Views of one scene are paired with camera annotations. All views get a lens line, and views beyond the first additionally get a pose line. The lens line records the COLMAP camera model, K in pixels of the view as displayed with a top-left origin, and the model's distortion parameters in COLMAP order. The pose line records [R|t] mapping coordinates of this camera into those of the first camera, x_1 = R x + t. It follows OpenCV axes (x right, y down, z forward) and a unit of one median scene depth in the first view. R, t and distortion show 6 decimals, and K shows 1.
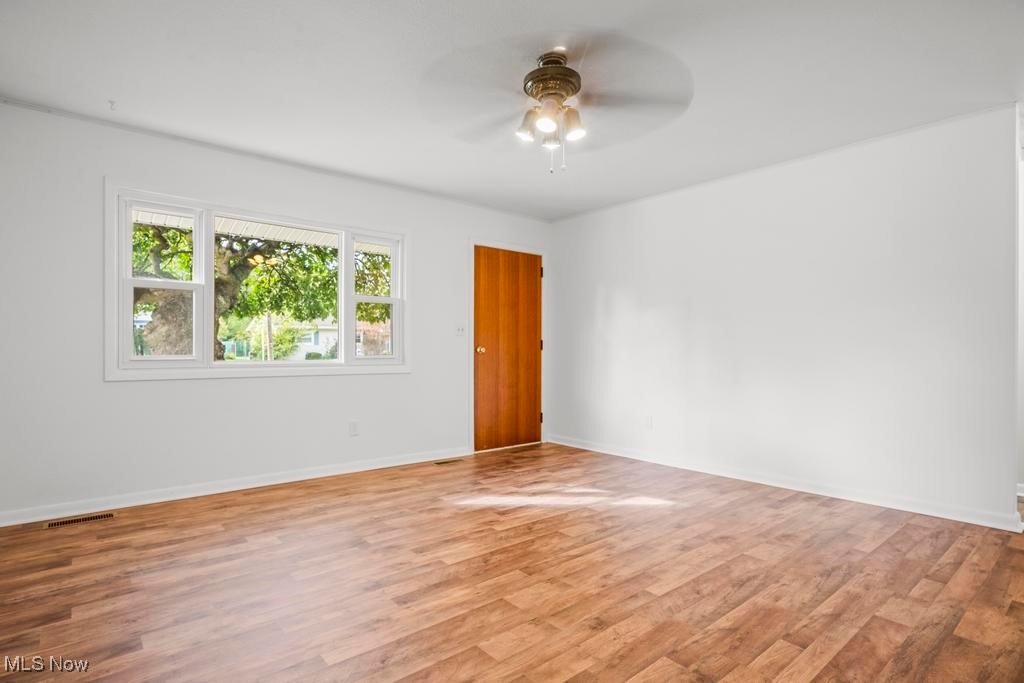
lens RADIAL K [[526.8, 0, 512.0], [0, 526.8, 341.5], [0, 0, 1]] dist [-0.009113, 0.000332]
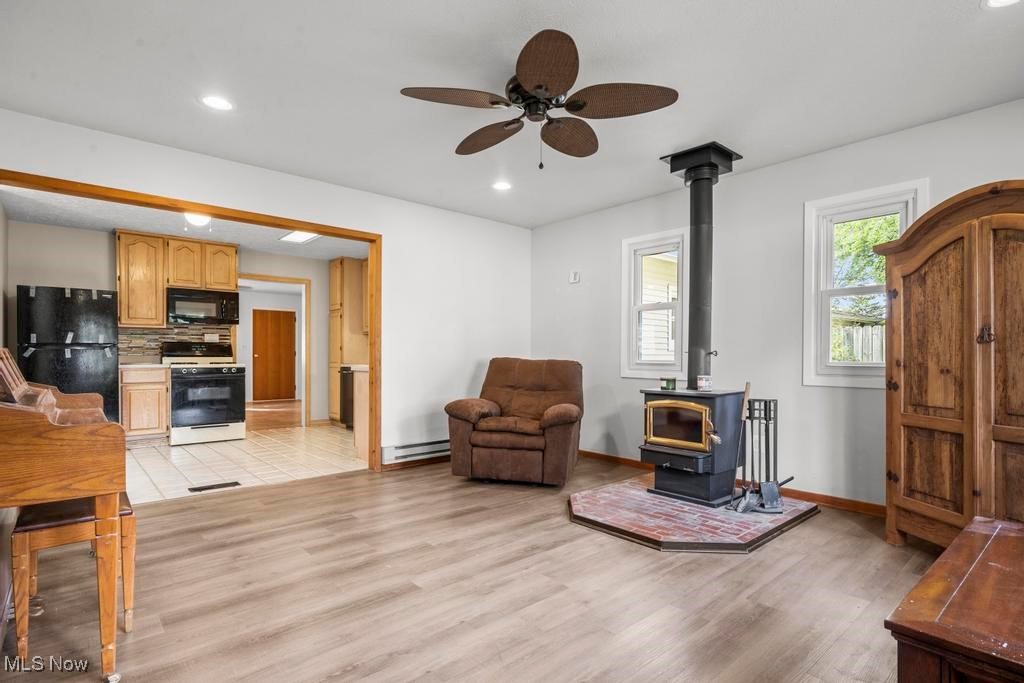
lens RADIAL K [[516.3, 0, 511.2], [0, 516.3, 356.5], [0, 0, 1]] dist [-0.000784, 0.000040]
pose [[0.999923, -0.001564, 0.012275, 1.616384], [0.001338, 0.999830, 0.018379, -0.033049], [-0.012301, -0.018361, 0.999756, -1.971362]]
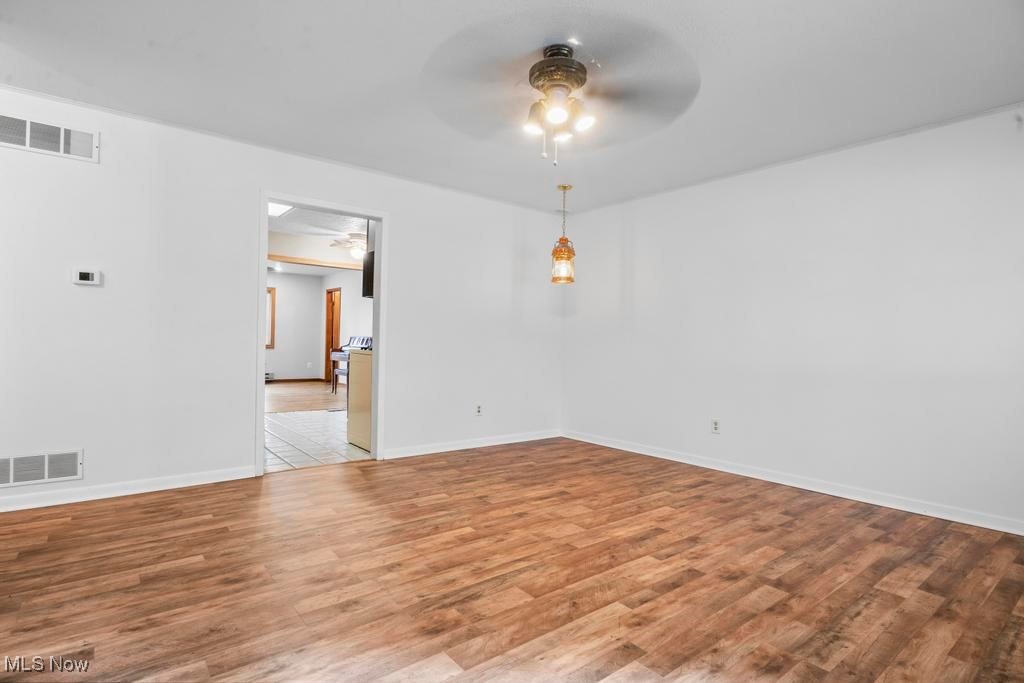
lens RADIAL K [[523.2, 0, 506.1], [0, 523.2, 349.3], [0, 0, 1]] dist [-0.011417, 0.000739]
pose [[-0.998832, -0.023864, 0.042014, 0.094208], [-0.023807, 0.999715, 0.001862, 0.020719], [-0.042047, 0.000860, -0.999115, 1.550486]]
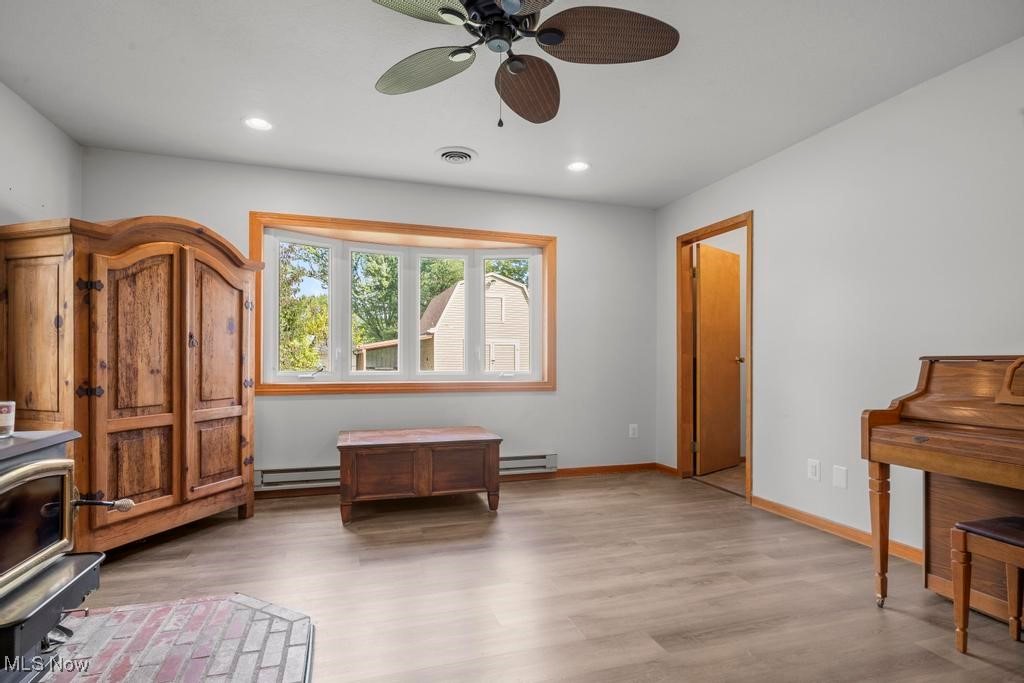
lens RADIAL K [[516.3, 0, 511.2], [0, 516.3, 356.5], [0, 0, 1]] dist [-0.000784, 0.000040]
pose [[-0.922802, -0.000654, 0.385274, 1.419796], [-0.007915, 0.999820, -0.017260, -0.009628], [-0.385193, -0.018977, -0.922641, -0.646901]]
